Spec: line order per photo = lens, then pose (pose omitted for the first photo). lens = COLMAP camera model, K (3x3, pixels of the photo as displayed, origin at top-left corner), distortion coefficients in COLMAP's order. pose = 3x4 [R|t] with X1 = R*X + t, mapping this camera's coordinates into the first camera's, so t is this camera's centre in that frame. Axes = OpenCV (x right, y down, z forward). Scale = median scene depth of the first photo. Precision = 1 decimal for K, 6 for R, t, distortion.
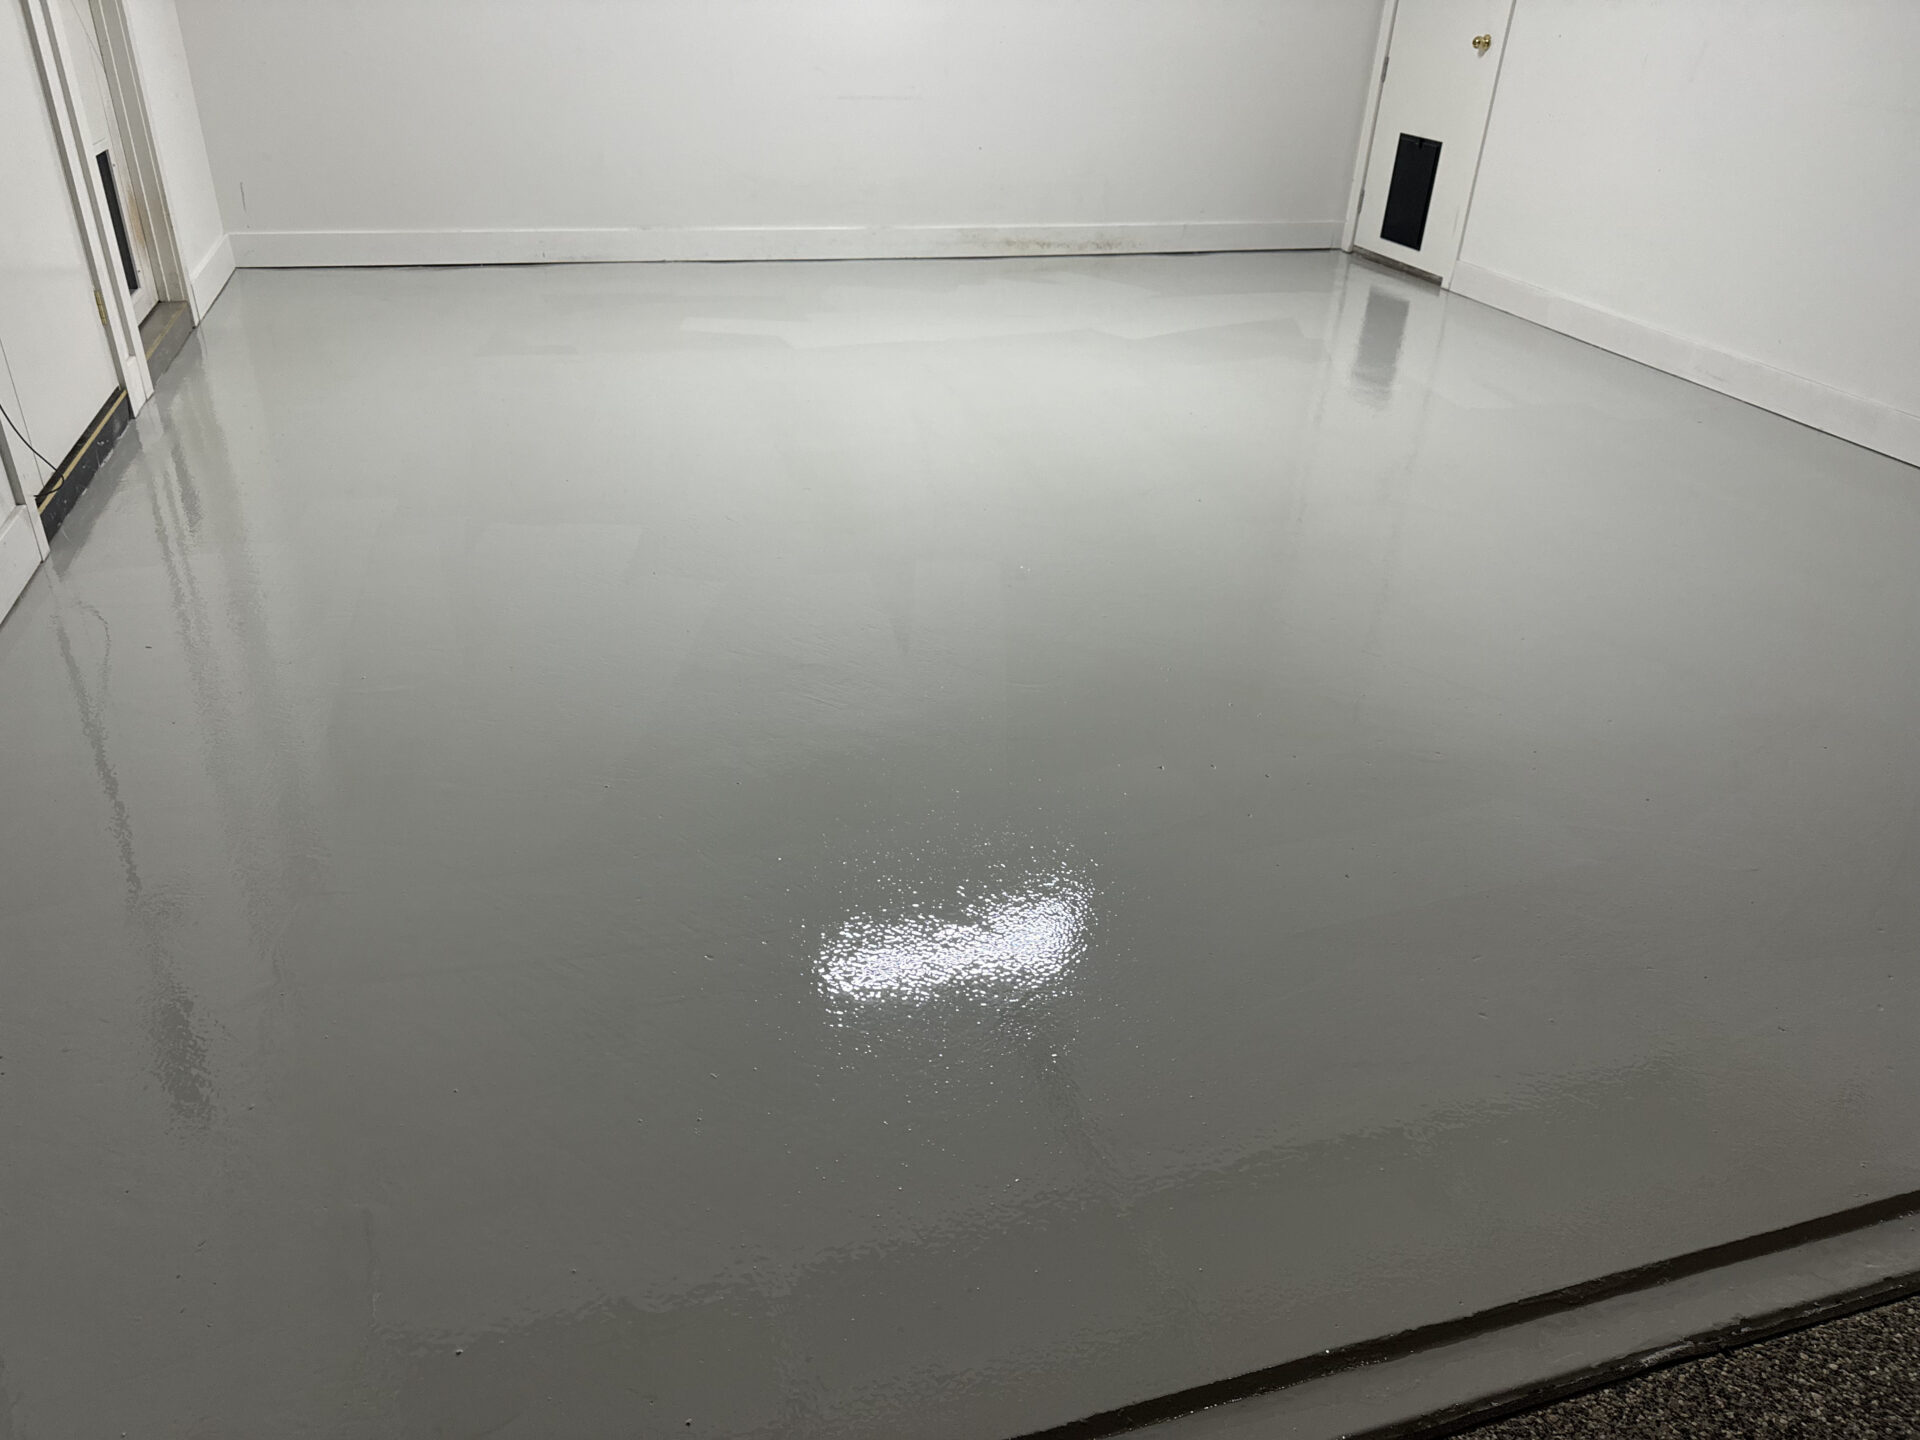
lens RADIAL K [[1357.2, 0, 952.1], [0, 1357.2, 714.9], [0, 0, 1]] dist [0.036620, -0.041038]
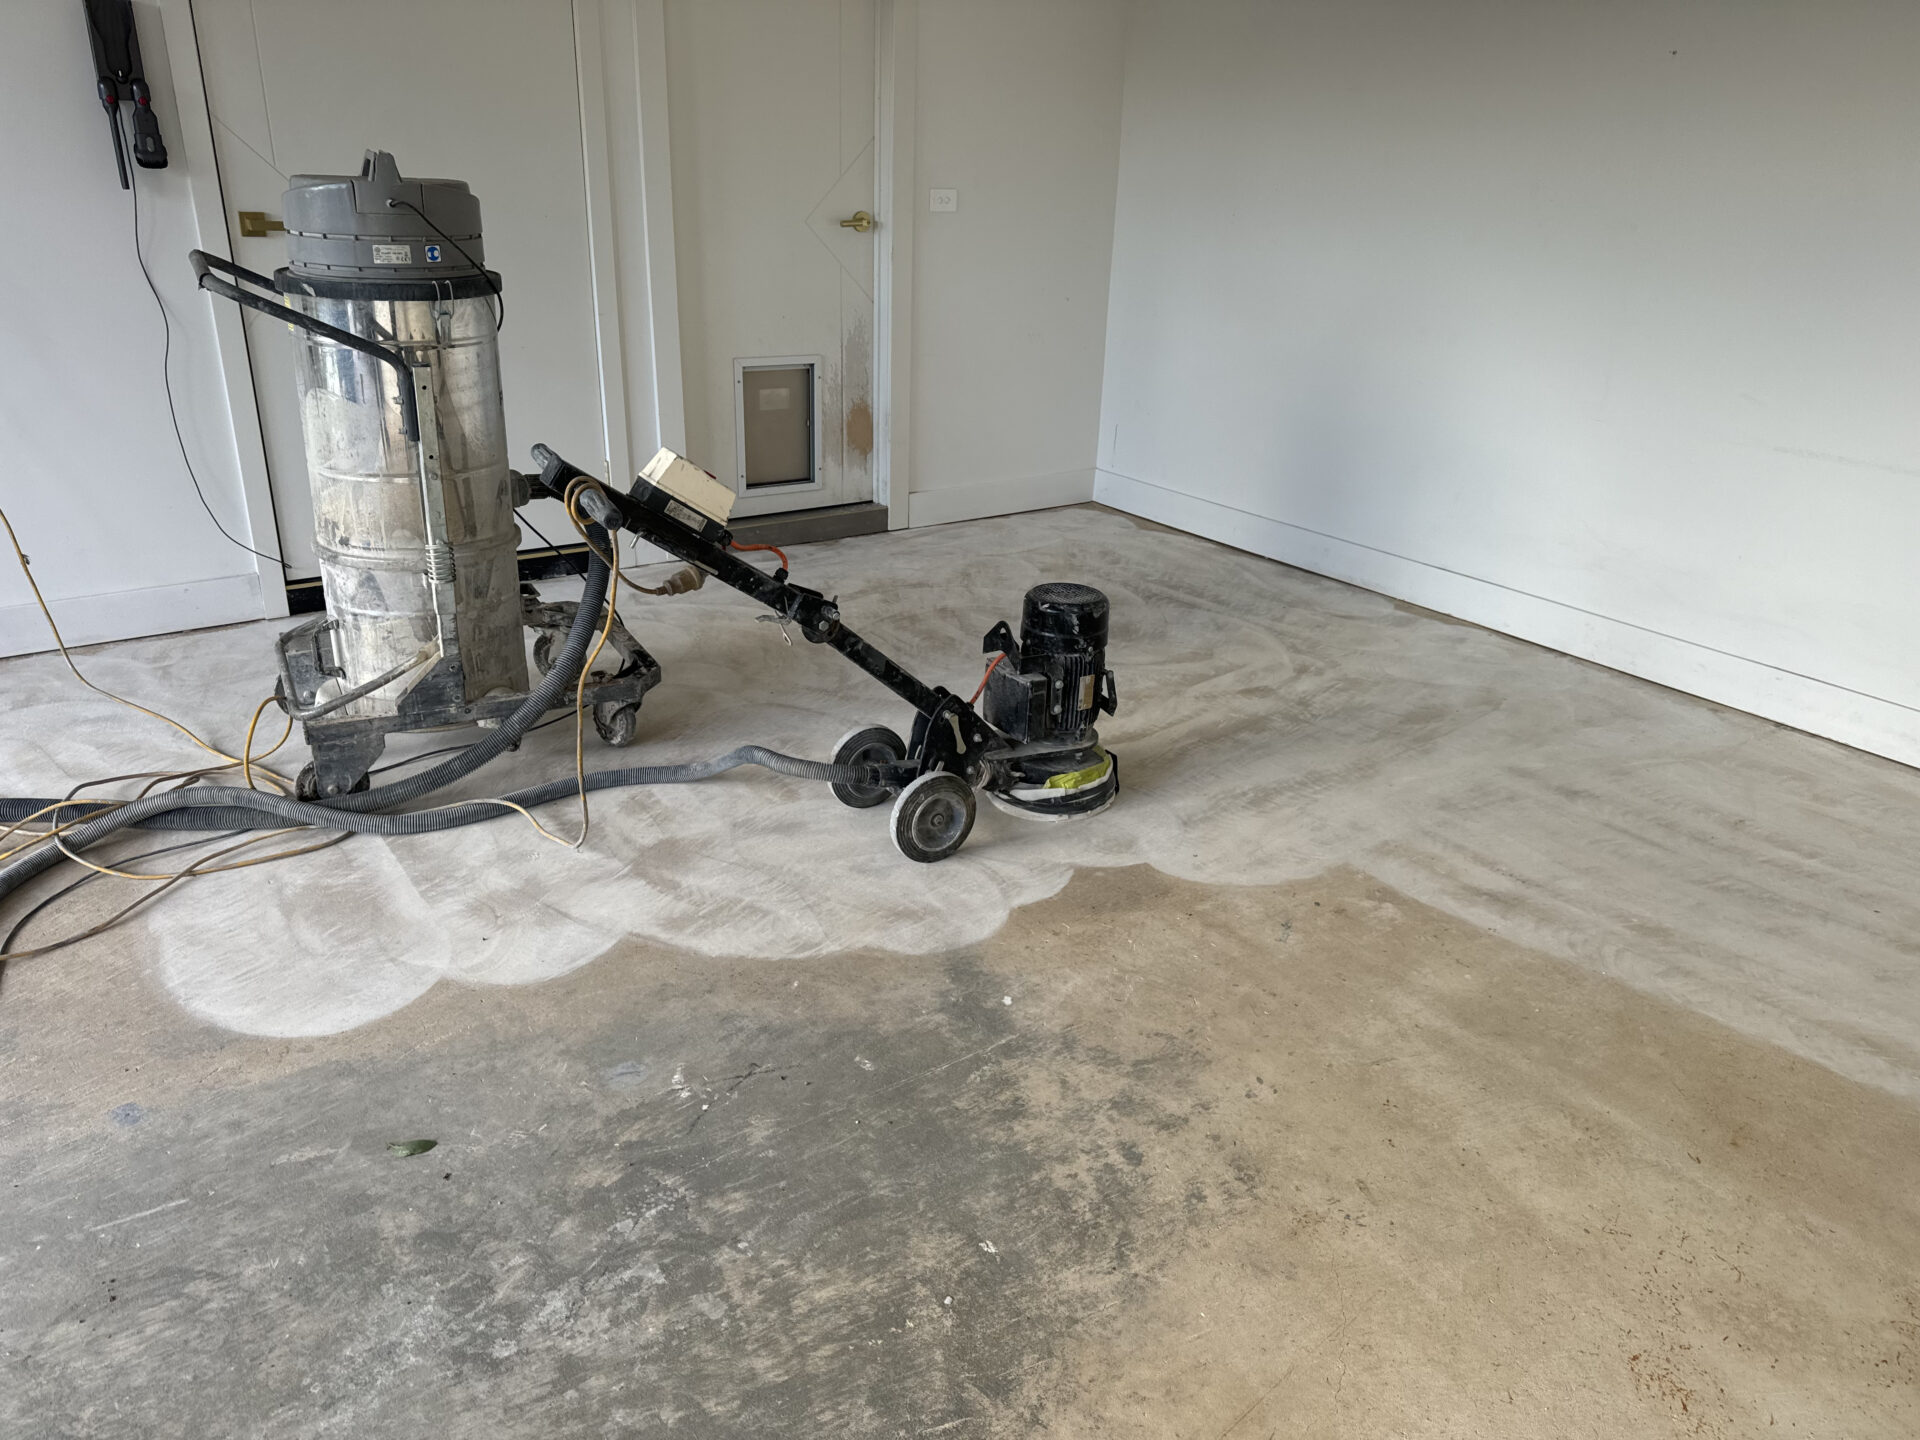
lens RADIAL K [[1357.2, 0, 933.6], [0, 1357.2, 709.0], [0, 0, 1]] dist [0.036620, -0.041038]
pose [[0.291454, 0.329683, -0.897978, 0.340965], [-0.478154, 0.863254, 0.161742, -0.266979], [0.828507, 0.382232, 0.409238, 0.492906]]
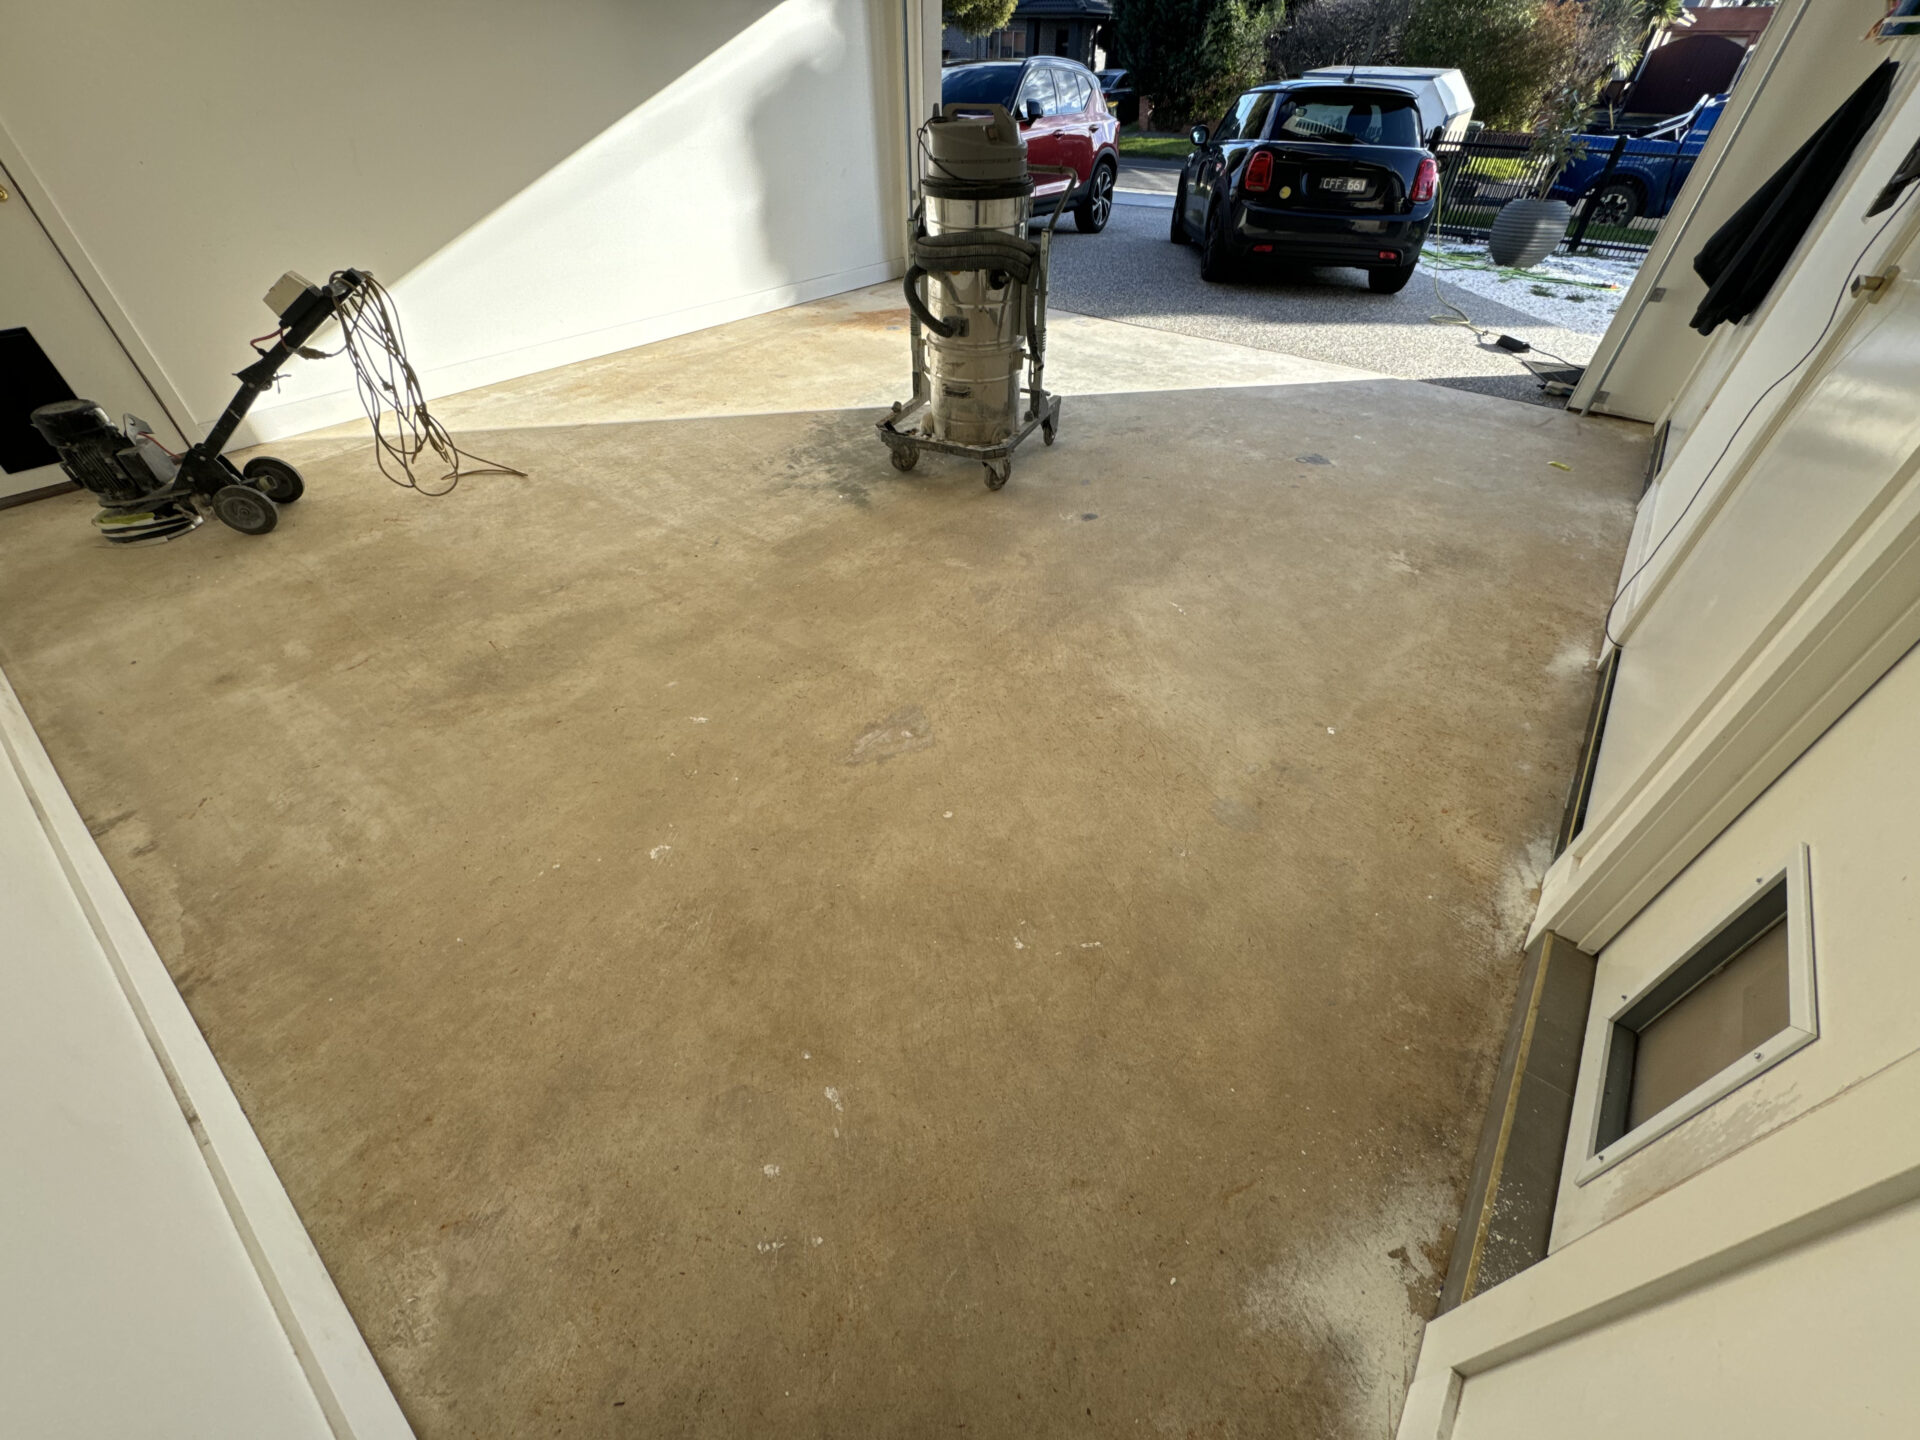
lens RADIAL K [[764.9, 0, 969.4], [0, 764.9, 721.9], [0, 0, 1]] dist [-0.002595, 0.000183]
pose [[-0.574752, -0.576299, 0.580982, -0.378078], [0.373426, 0.447028, 0.812847, -0.465749], [-0.728158, 0.684138, -0.041725, 0.745817]]
